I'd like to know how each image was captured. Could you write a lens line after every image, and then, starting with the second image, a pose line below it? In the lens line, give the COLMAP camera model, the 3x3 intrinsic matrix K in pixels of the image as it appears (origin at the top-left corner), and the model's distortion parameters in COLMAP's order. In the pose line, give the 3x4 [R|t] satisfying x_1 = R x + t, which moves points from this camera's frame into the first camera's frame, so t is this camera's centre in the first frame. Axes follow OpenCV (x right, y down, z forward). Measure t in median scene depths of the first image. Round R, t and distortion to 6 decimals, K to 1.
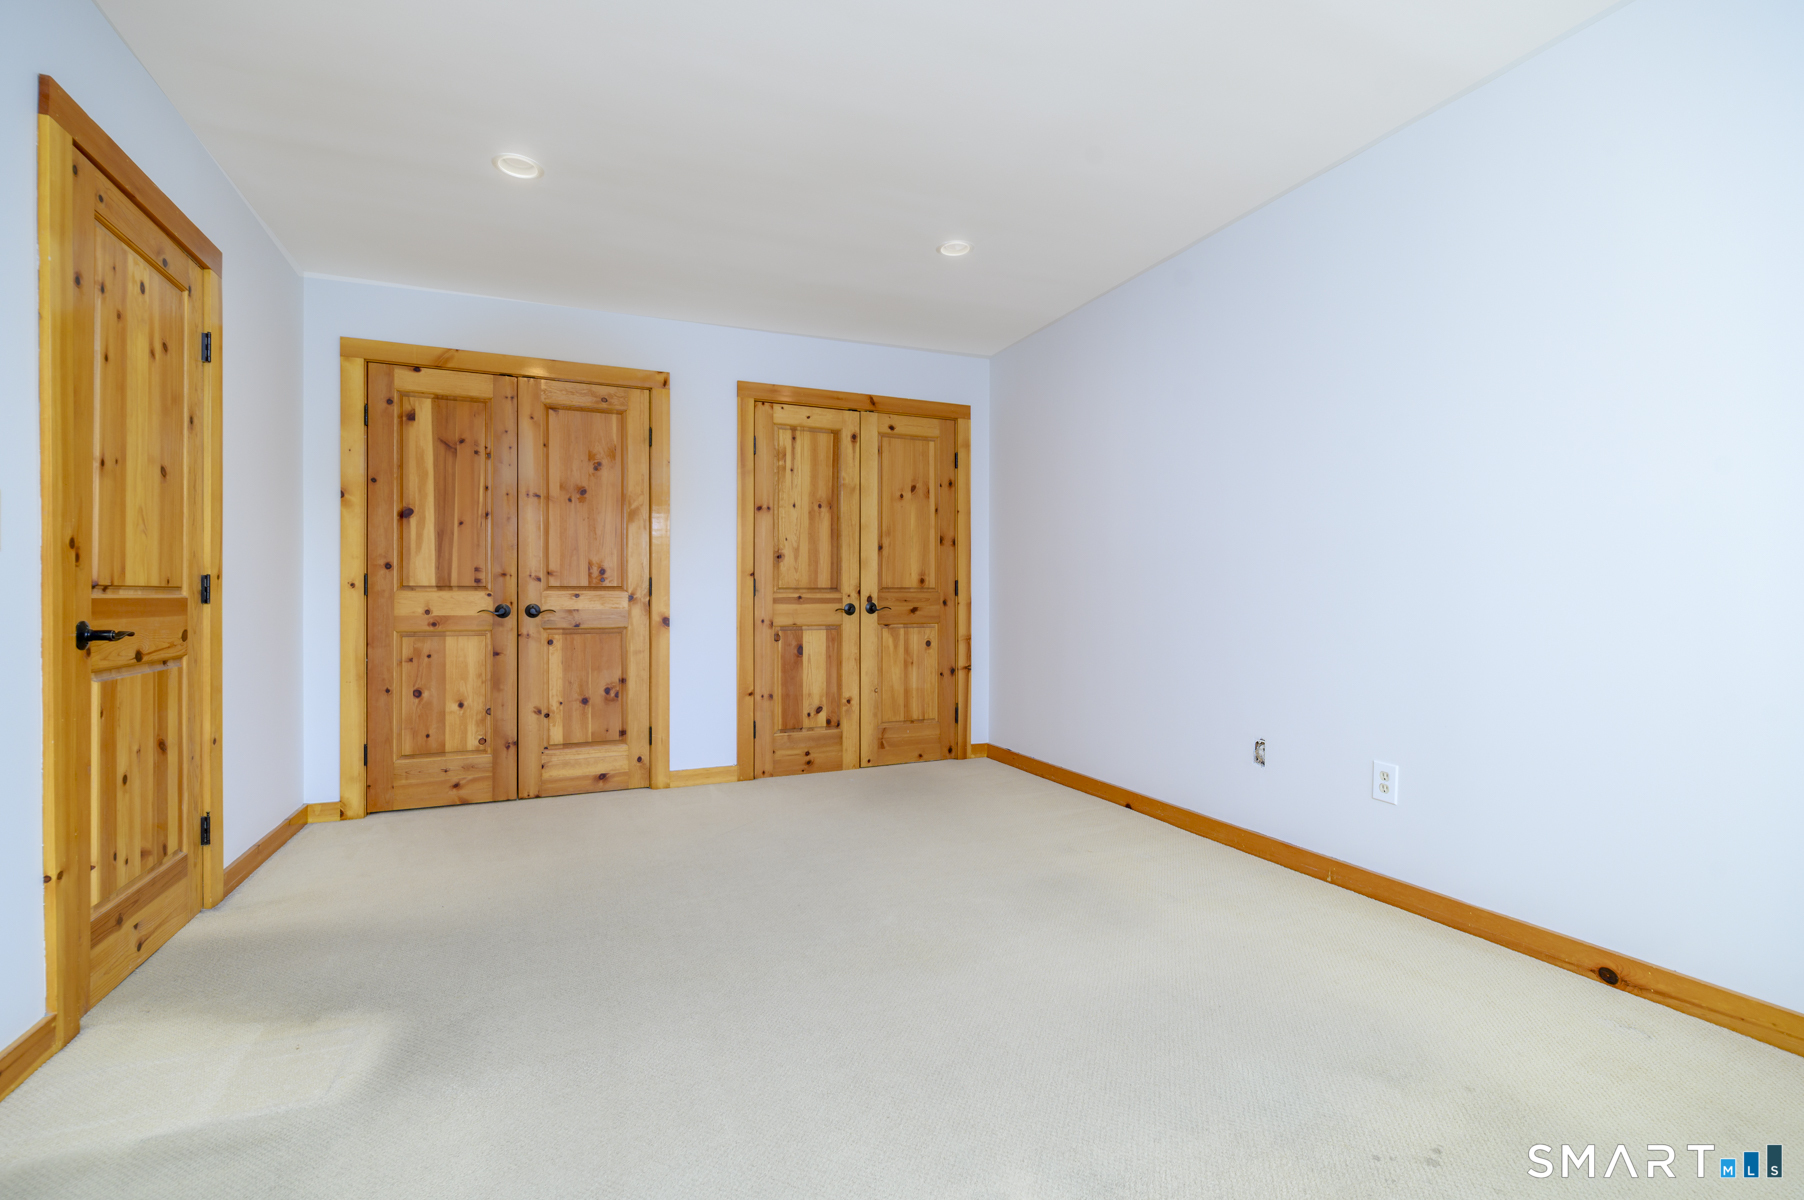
lens RADIAL K [[801.8, 0, 895.3], [0, 801.8, 595.7], [0, 0, 1]] dist [0.000755, -0.000656]
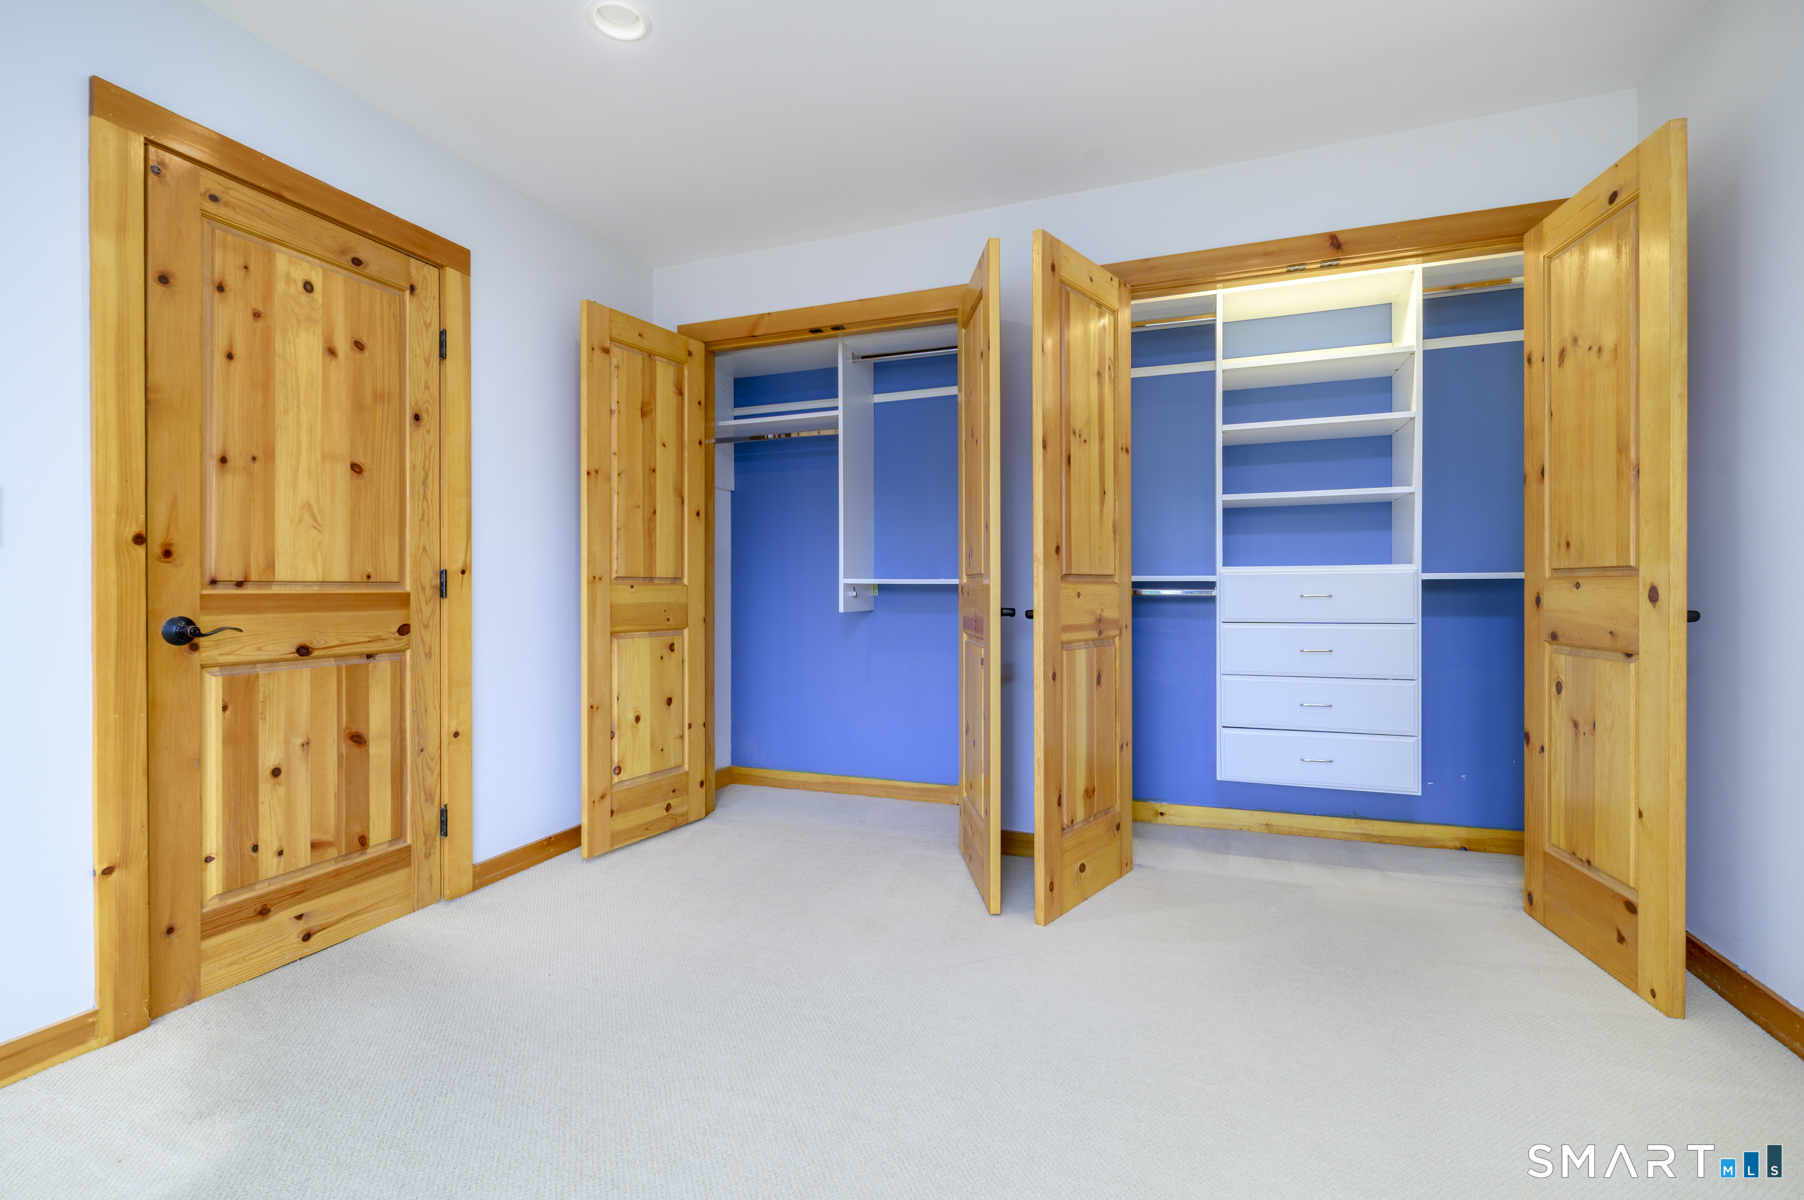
lens RADIAL K [[817.8, 0, 905.1], [0, 817.8, 594.7], [0, 0, 1]] dist [0.000461, 0.000122]
pose [[0.743939, -0.005563, -0.668225, 0.306512], [0.011237, 0.999928, 0.004186, 0.008784], [0.668153, -0.010623, 0.743948, 0.723823]]
